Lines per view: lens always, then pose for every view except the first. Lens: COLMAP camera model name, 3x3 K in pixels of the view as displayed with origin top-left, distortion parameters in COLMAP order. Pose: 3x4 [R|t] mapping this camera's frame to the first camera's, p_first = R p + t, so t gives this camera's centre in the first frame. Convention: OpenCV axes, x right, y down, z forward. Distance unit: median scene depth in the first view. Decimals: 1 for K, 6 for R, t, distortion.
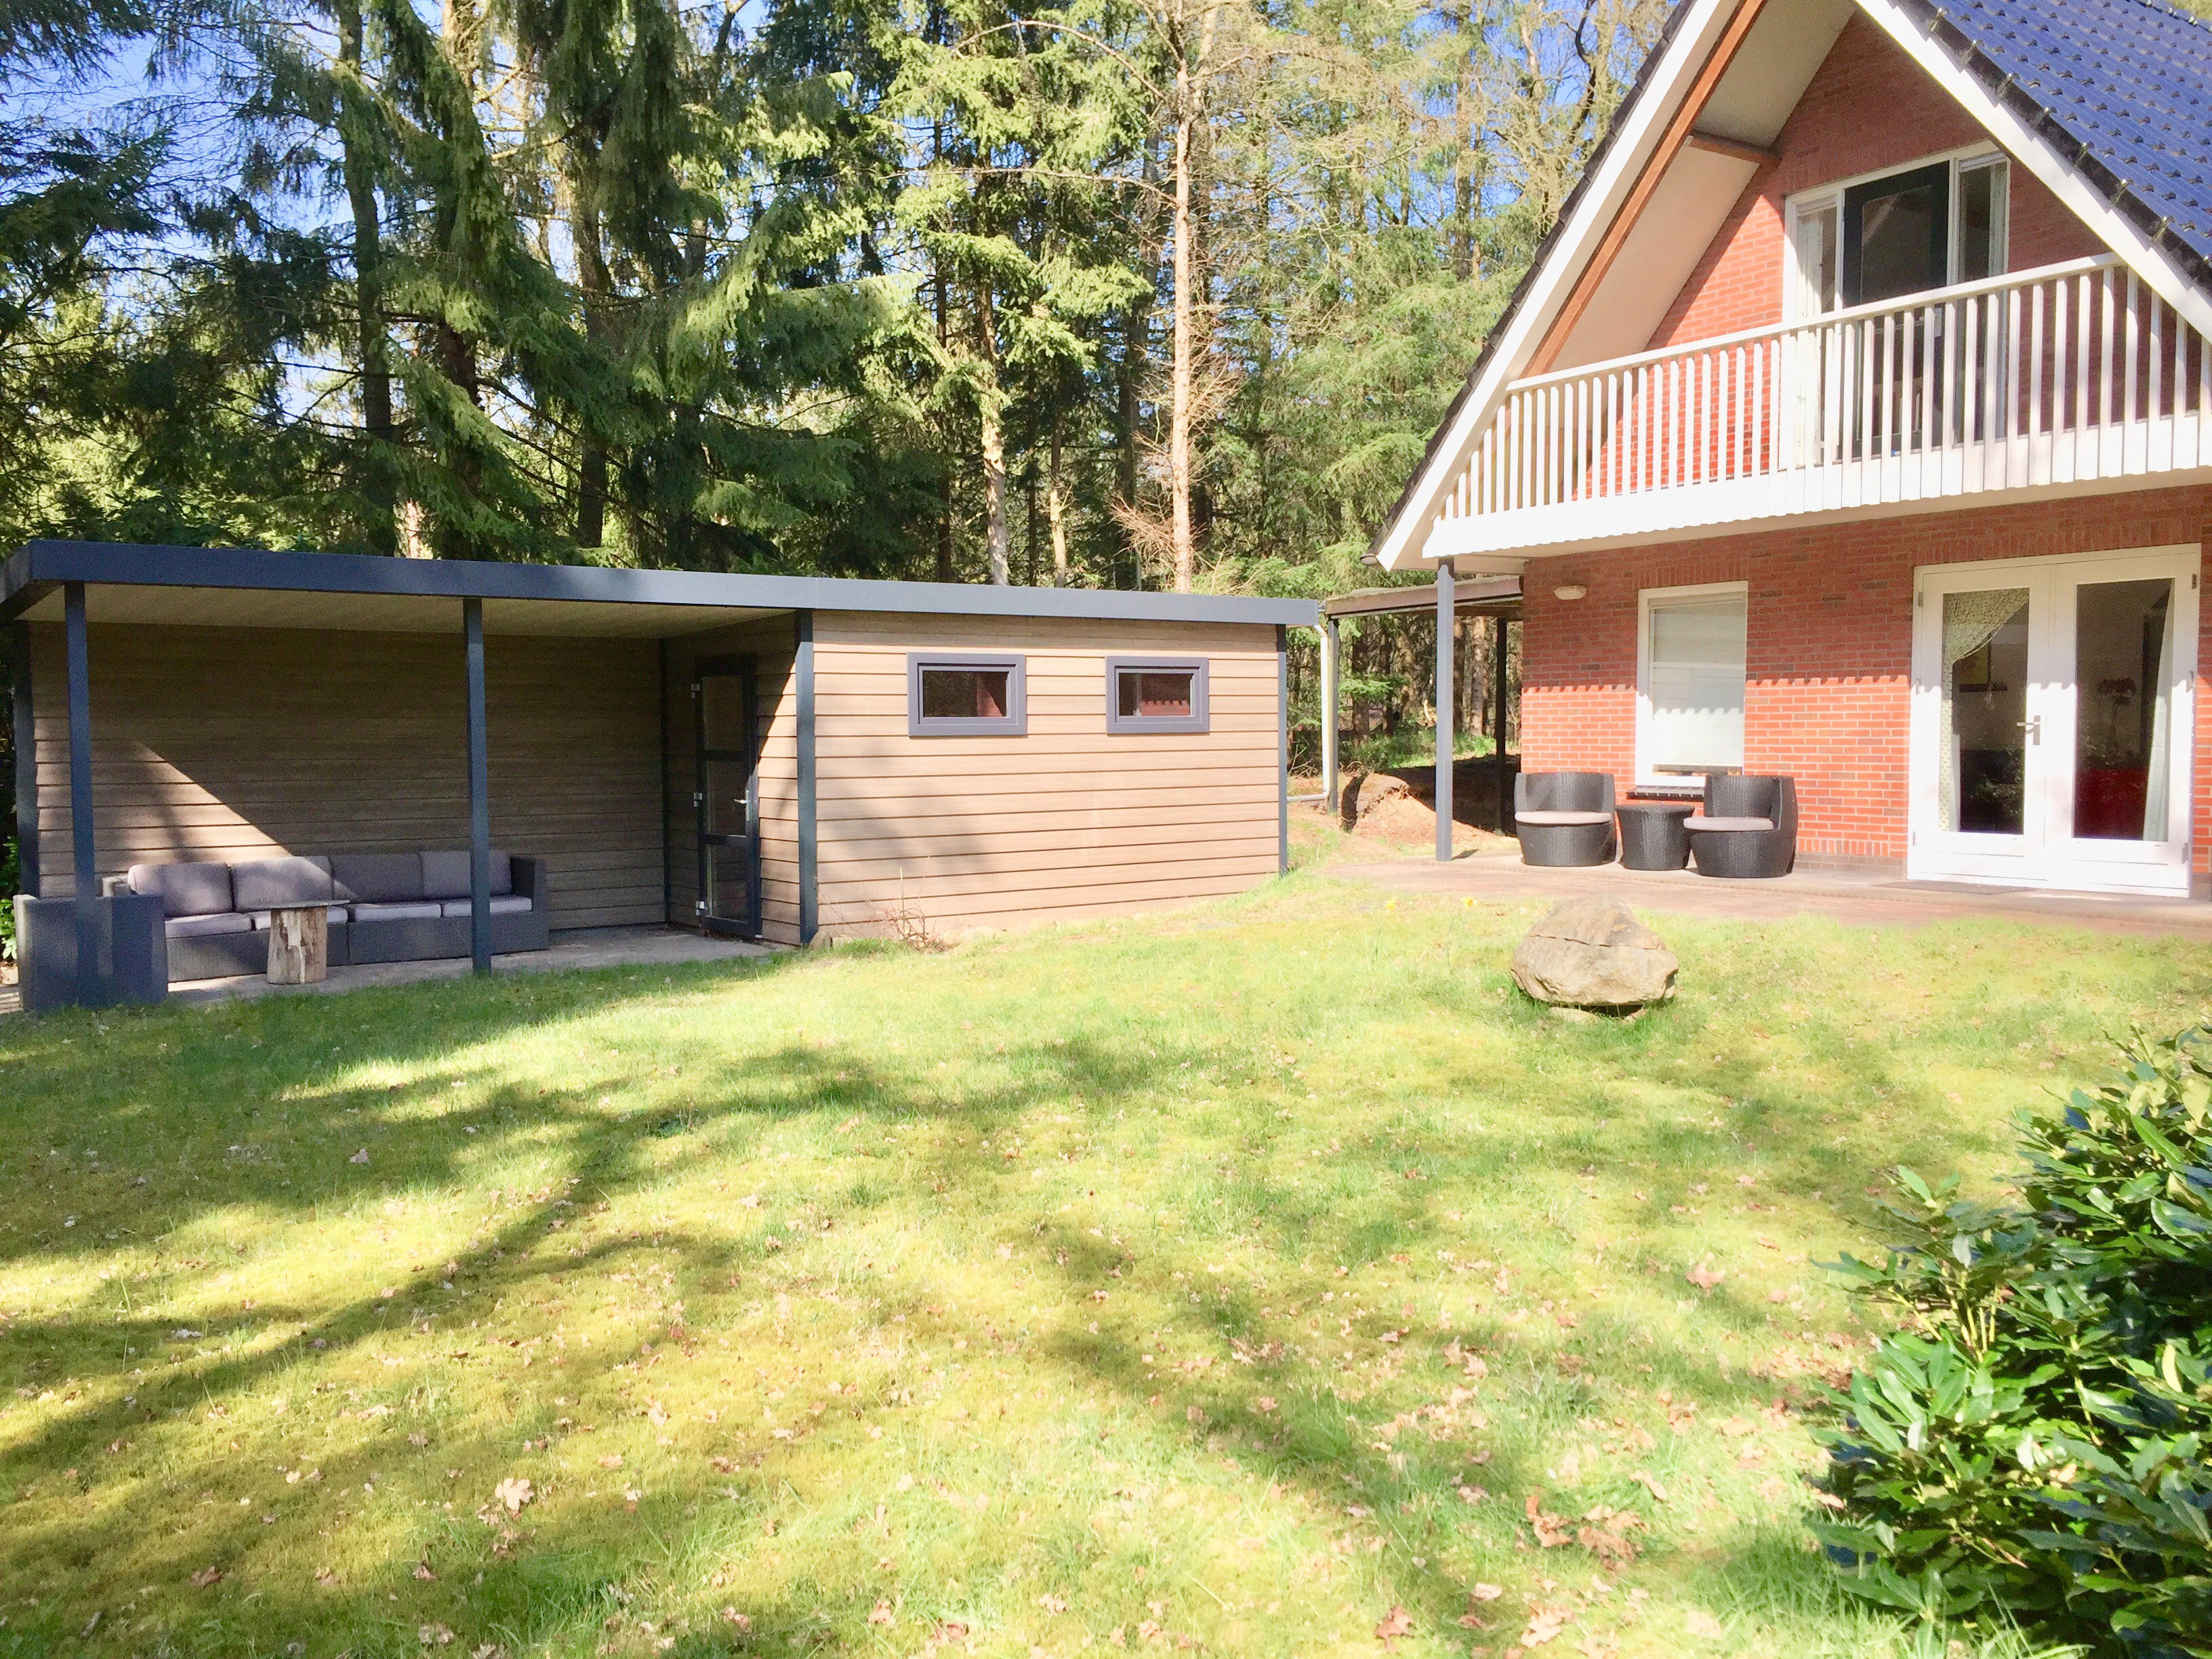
lens RADIAL K [[1855.7, 0, 1106.0], [0, 1855.7, 829.5], [0, 0, 1]] dist [0.029743, -0.095816]
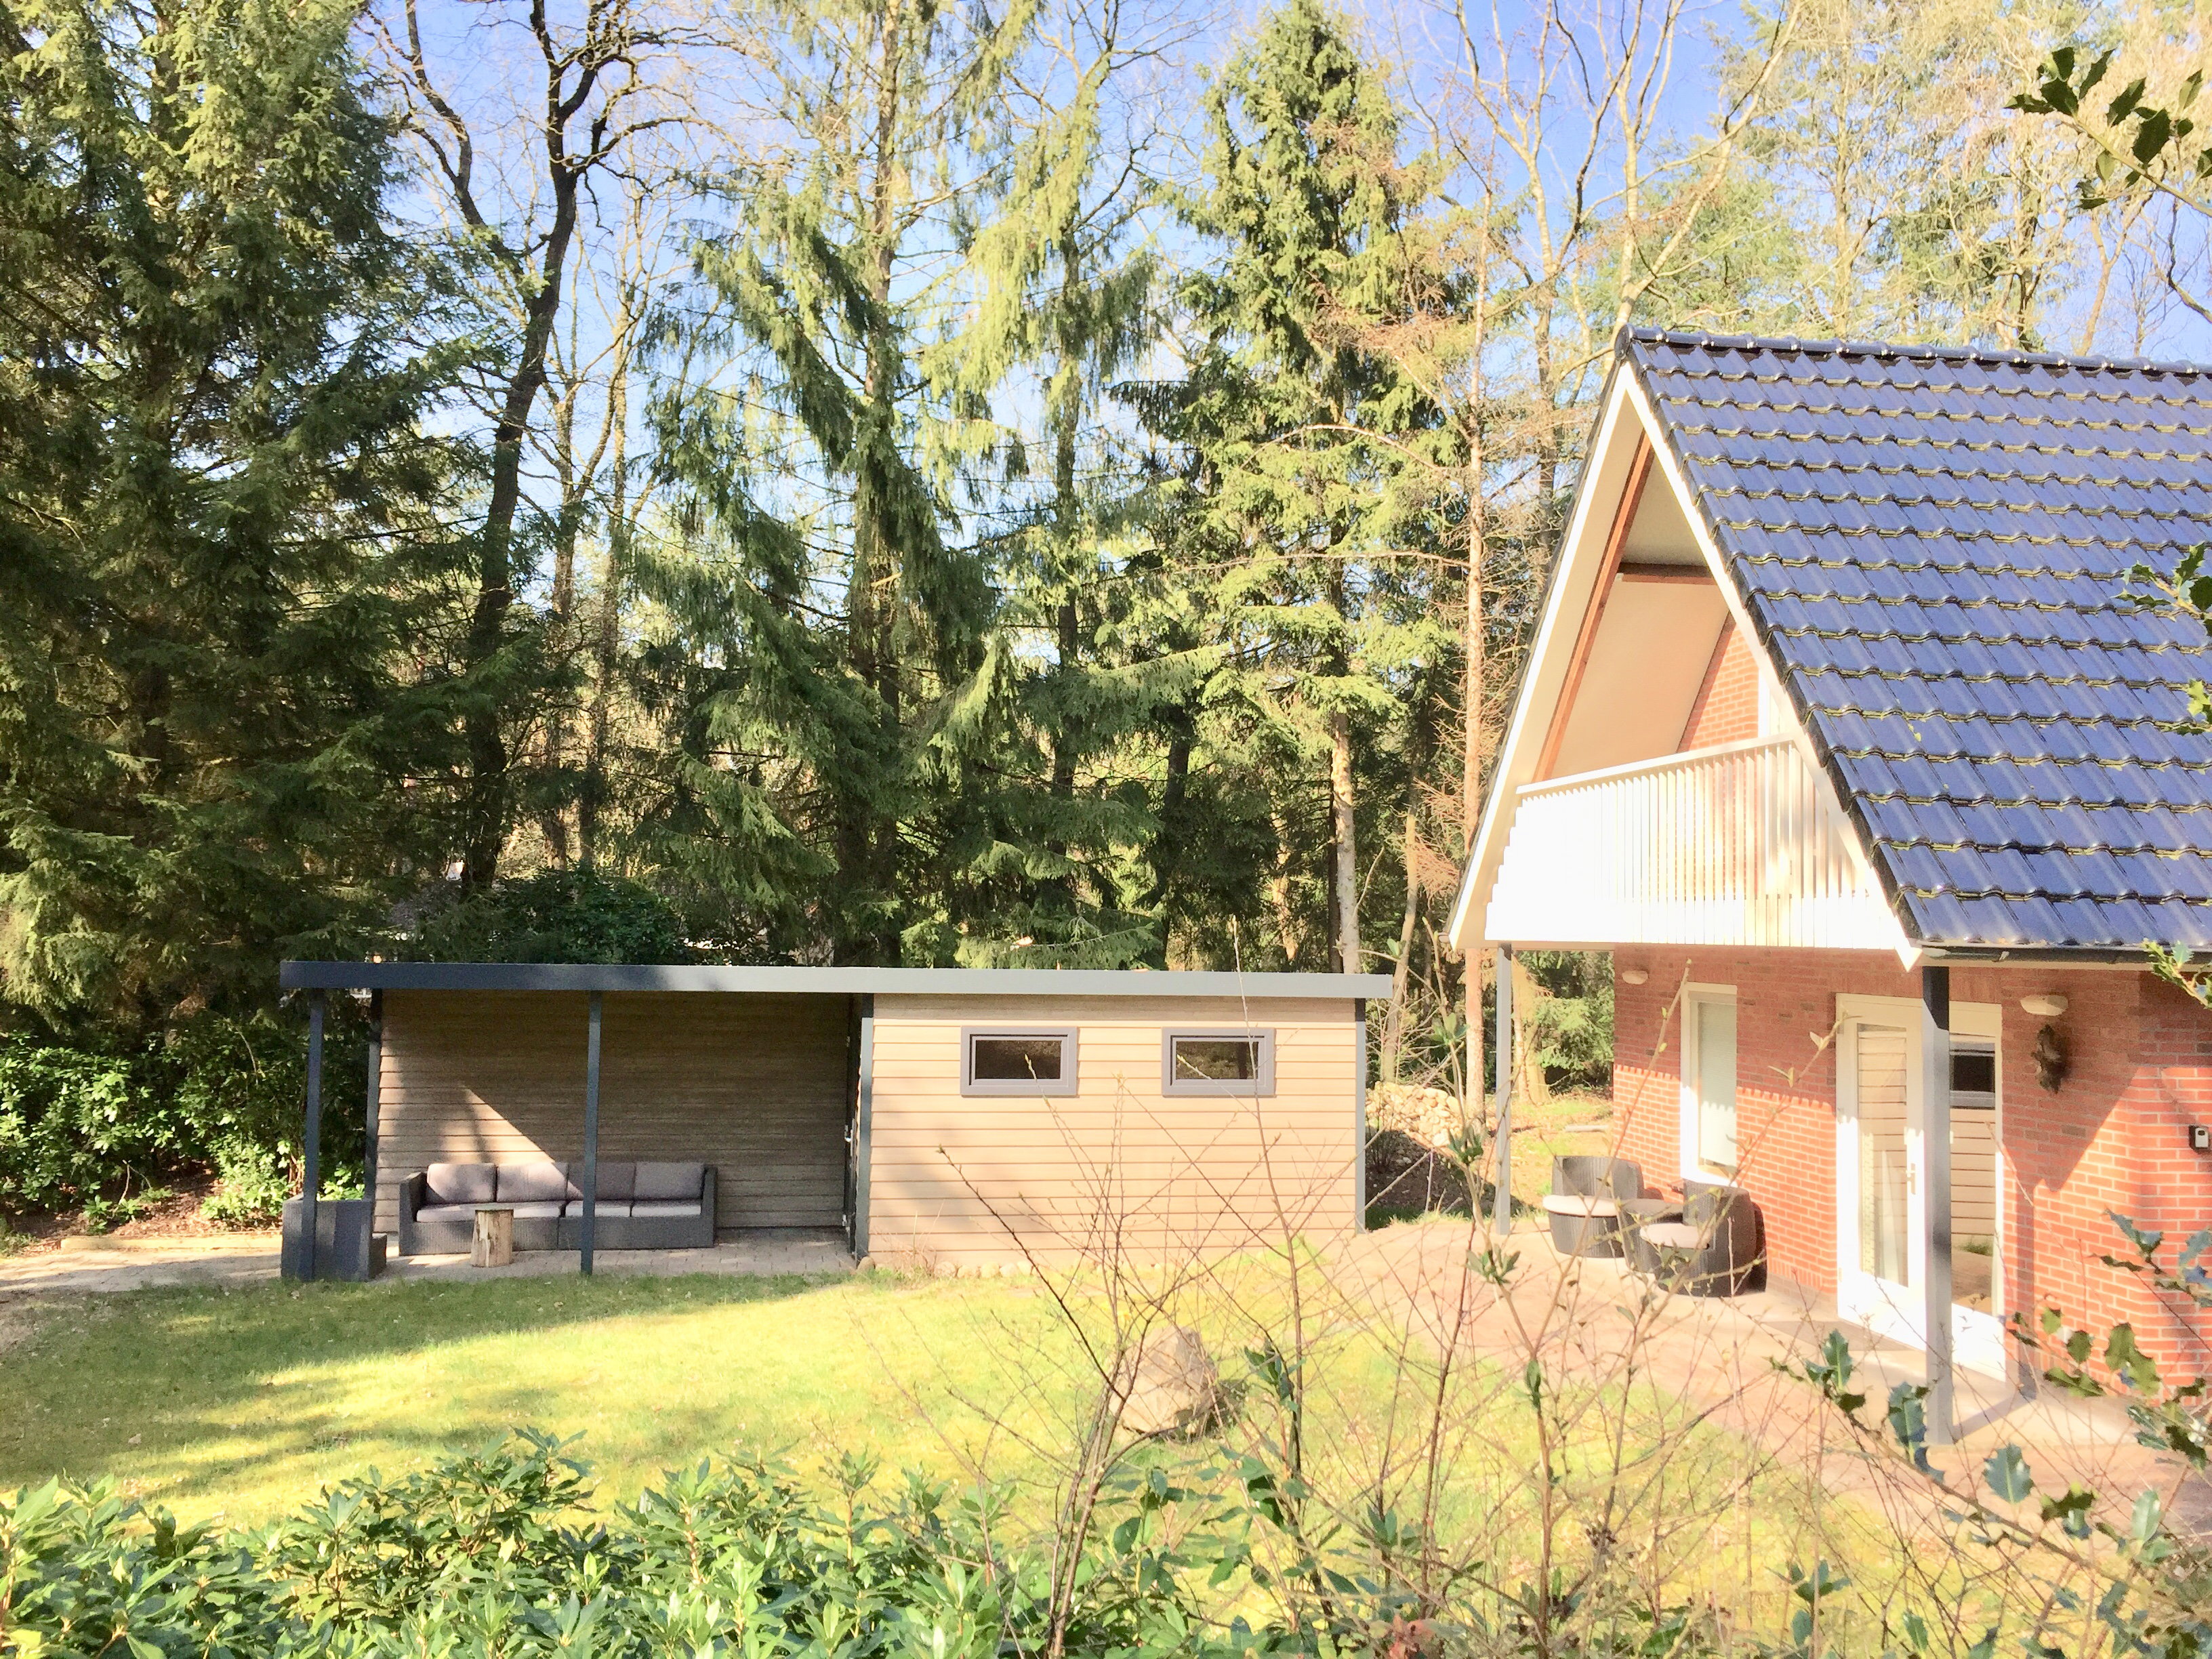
lens RADIAL K [[1855.7, 0, 1106.0], [0, 1855.7, 829.5], [0, 0, 1]] dist [0.029743, -0.095816]
pose [[0.886734, -0.001366, -0.462277, 0.538904], [-0.047412, 0.994454, -0.093883, -0.115097], [0.459842, 0.105167, 0.881752, -0.037996]]
